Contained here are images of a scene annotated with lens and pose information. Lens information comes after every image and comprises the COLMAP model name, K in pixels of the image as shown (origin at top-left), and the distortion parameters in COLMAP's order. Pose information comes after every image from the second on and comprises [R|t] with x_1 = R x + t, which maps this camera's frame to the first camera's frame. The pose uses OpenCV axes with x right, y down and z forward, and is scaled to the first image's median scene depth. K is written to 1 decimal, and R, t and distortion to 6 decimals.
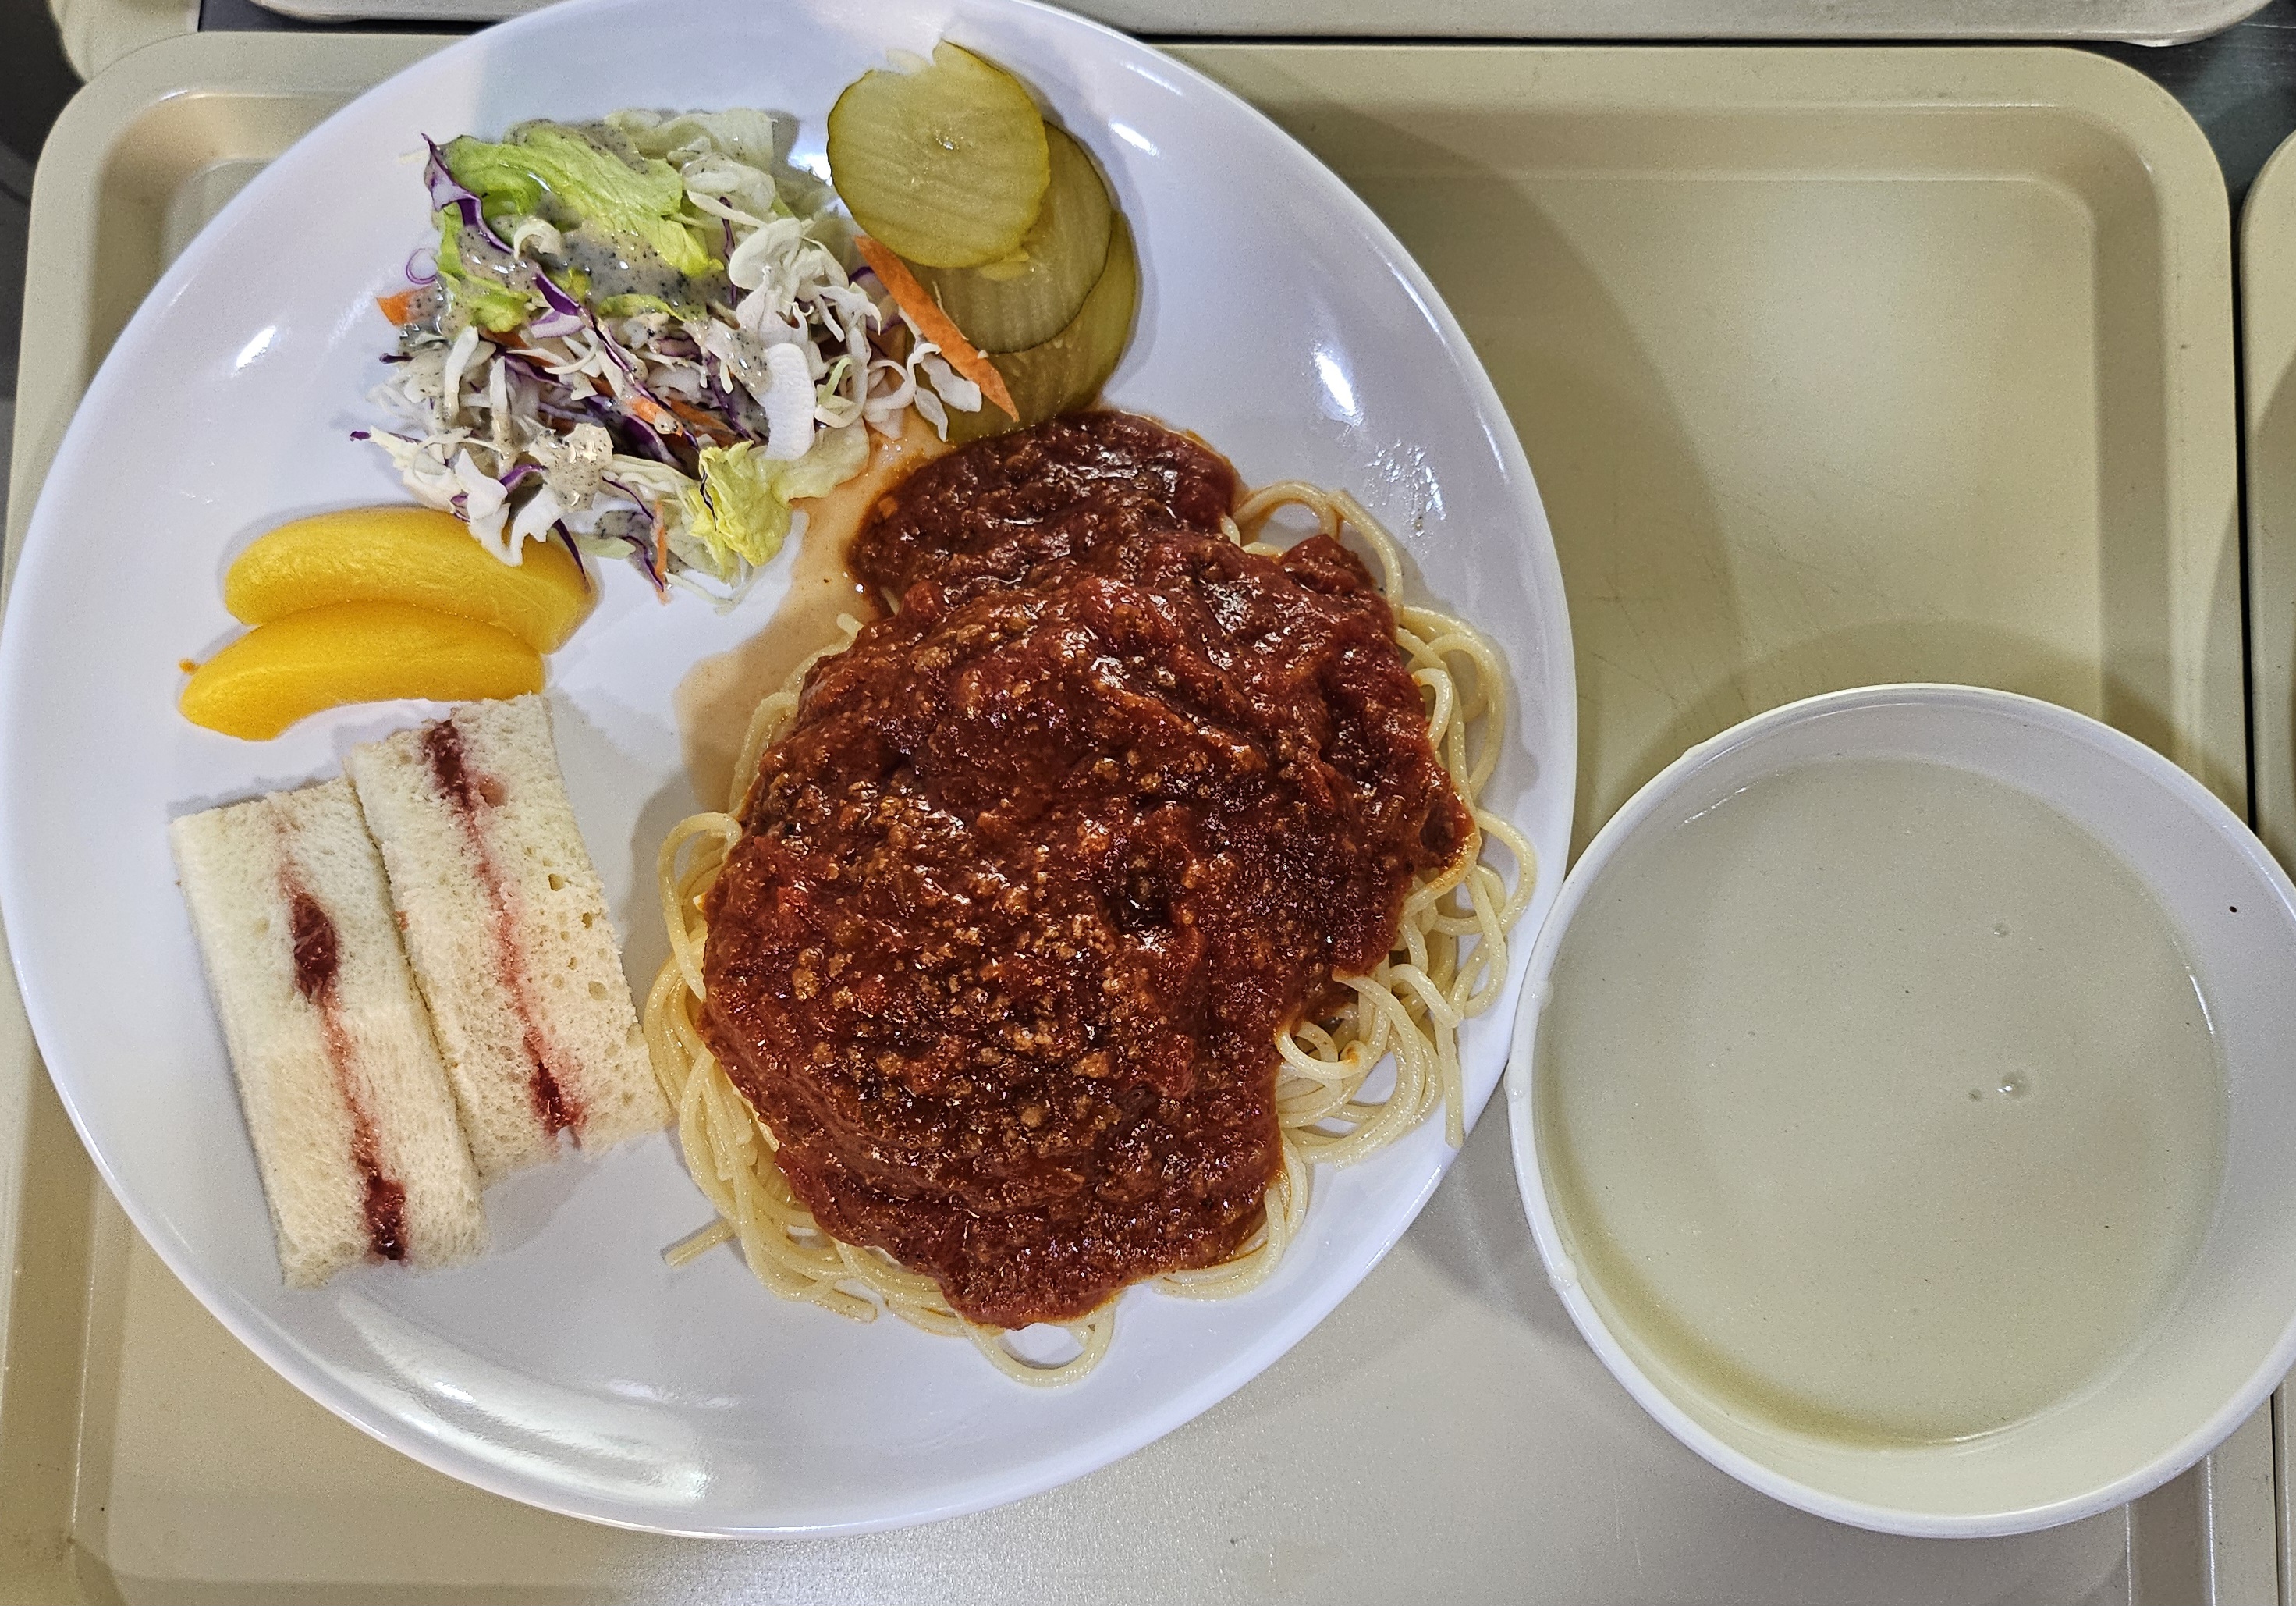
lens RADIAL K [[1973.4, 0, 1146.5], [0, 1973.4, 801.7], [0, 0, 1]] dist [0.001245, 0.004182]
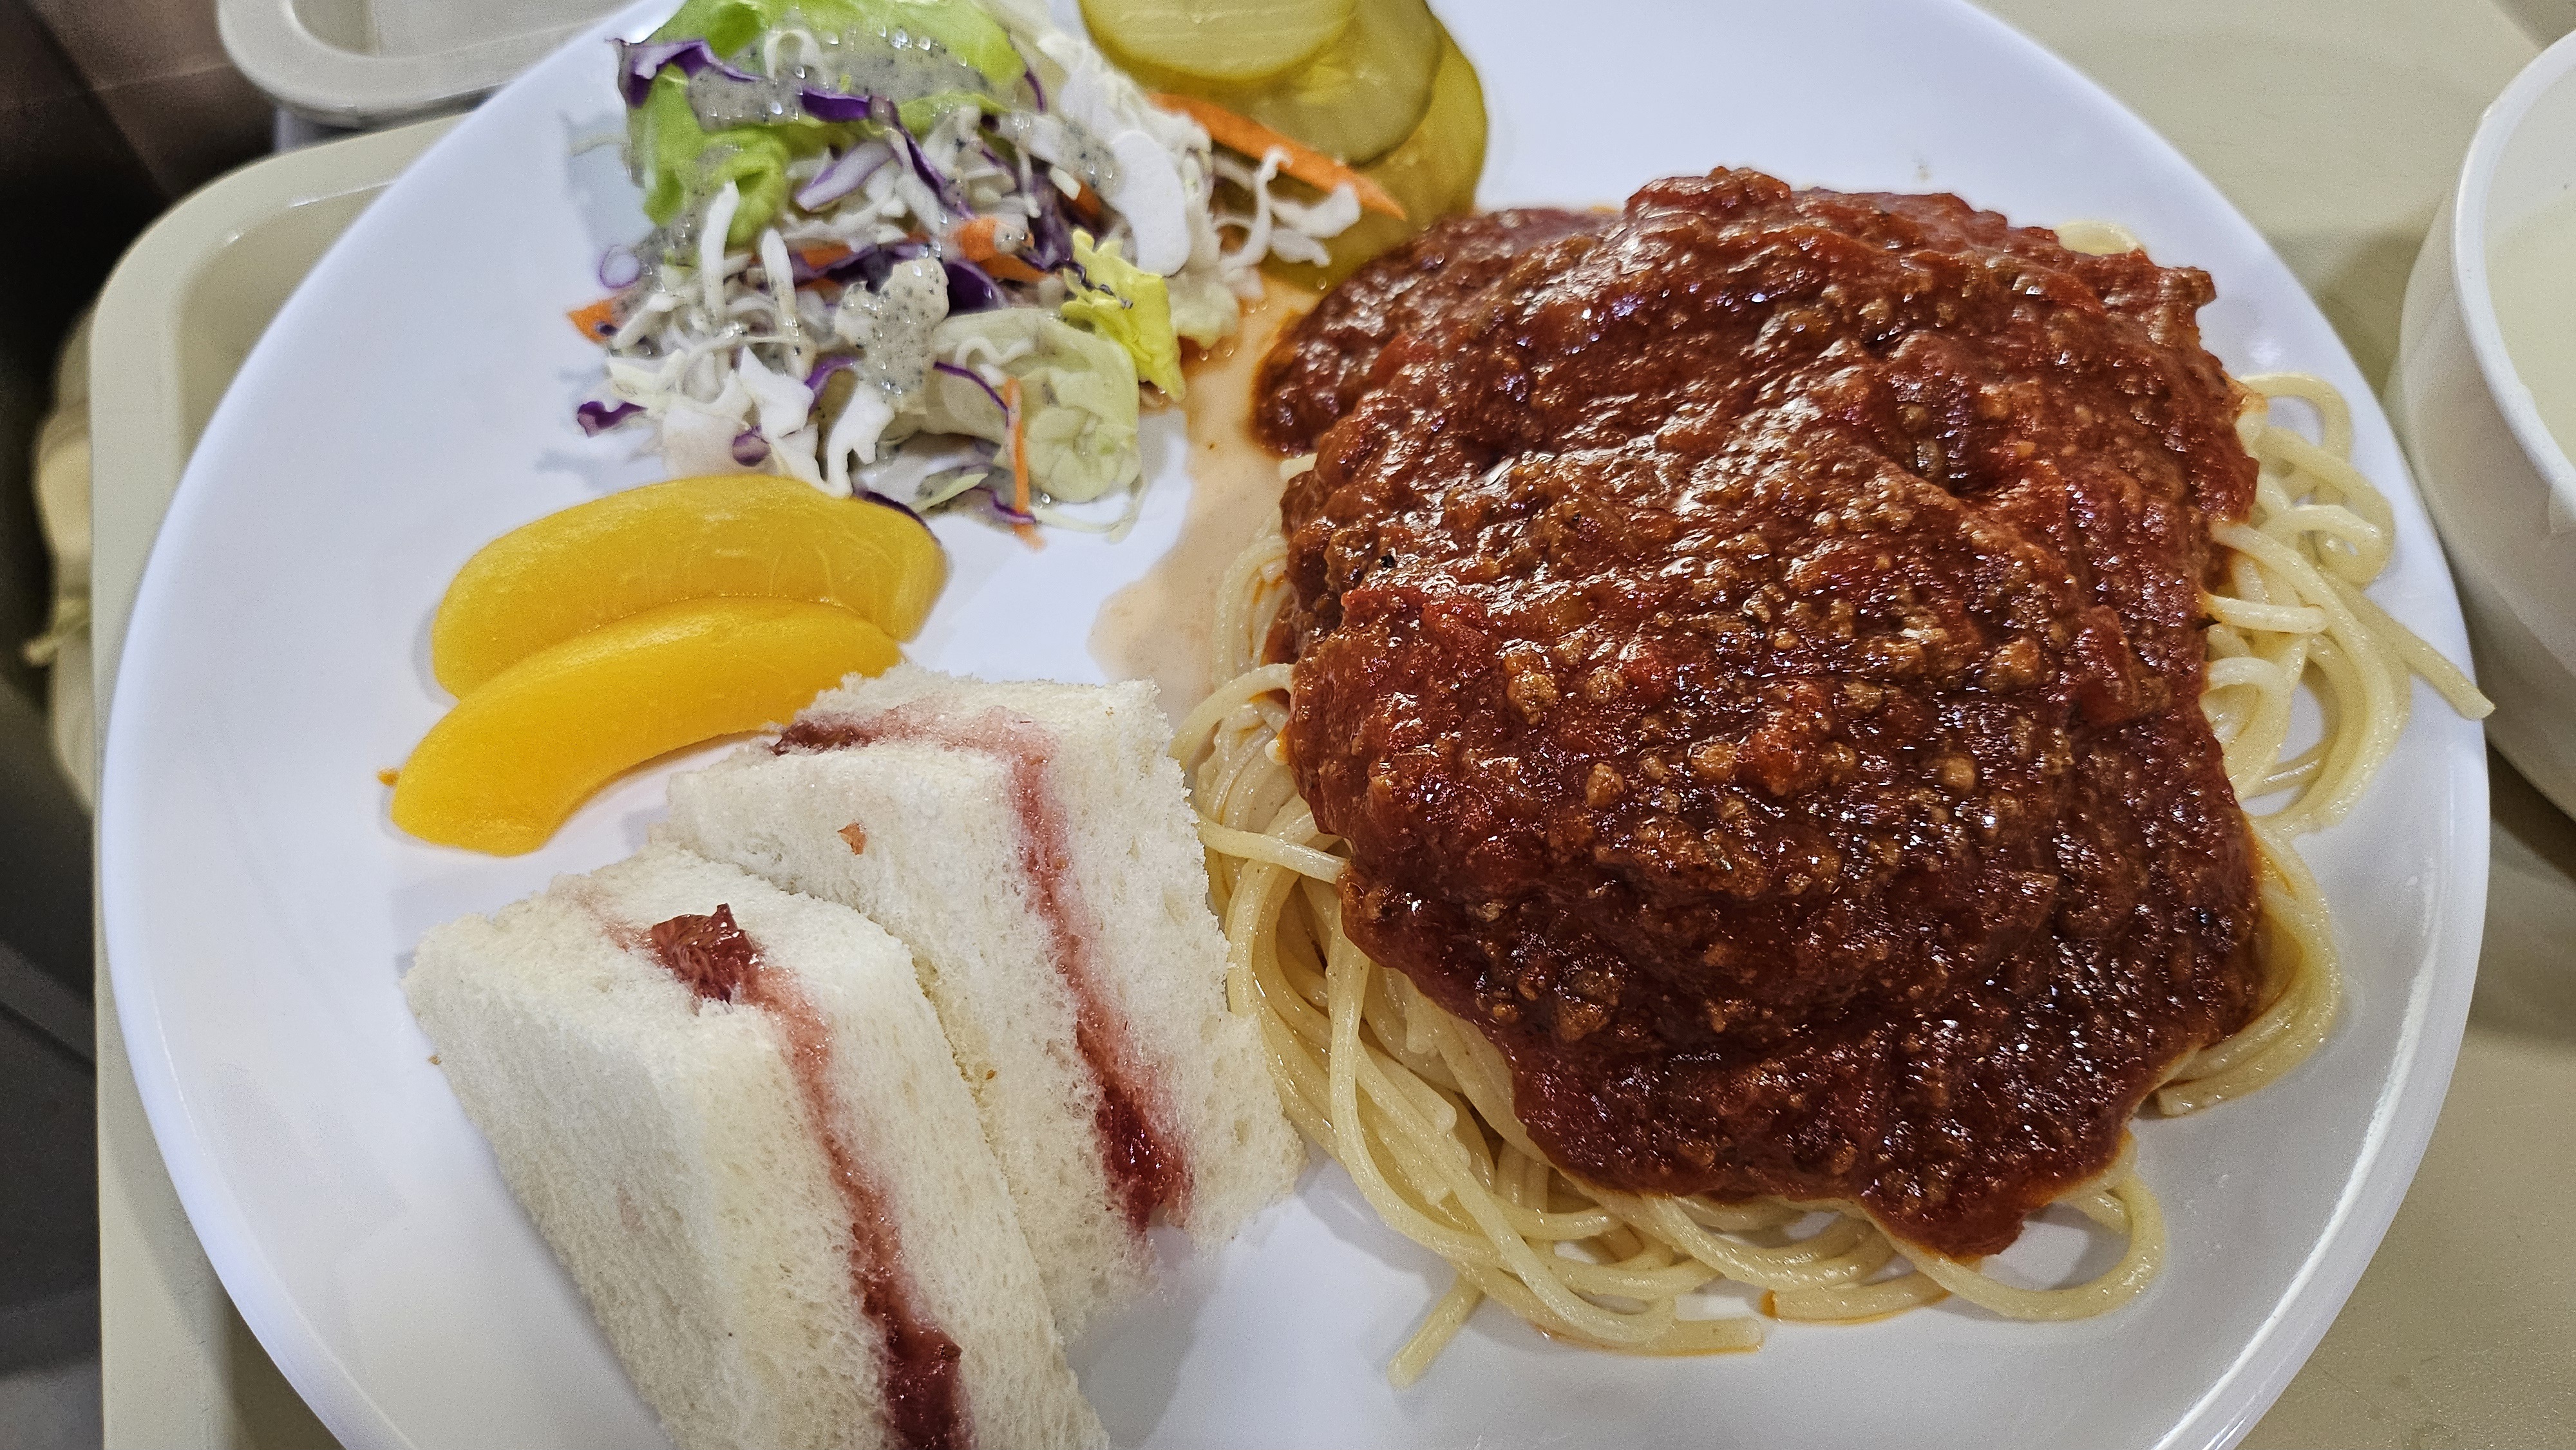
lens RADIAL K [[1845.4, 0, 1290.9], [0, 1845.4, 726.5], [0, 0, 1]] dist [-0.000969, -0.001360]
pose [[0.941691, -0.295523, 0.160887, -0.303945], [0.335665, 0.858310, -0.388115, 0.269193], [-0.023394, 0.419489, 0.907459, 0.432240]]
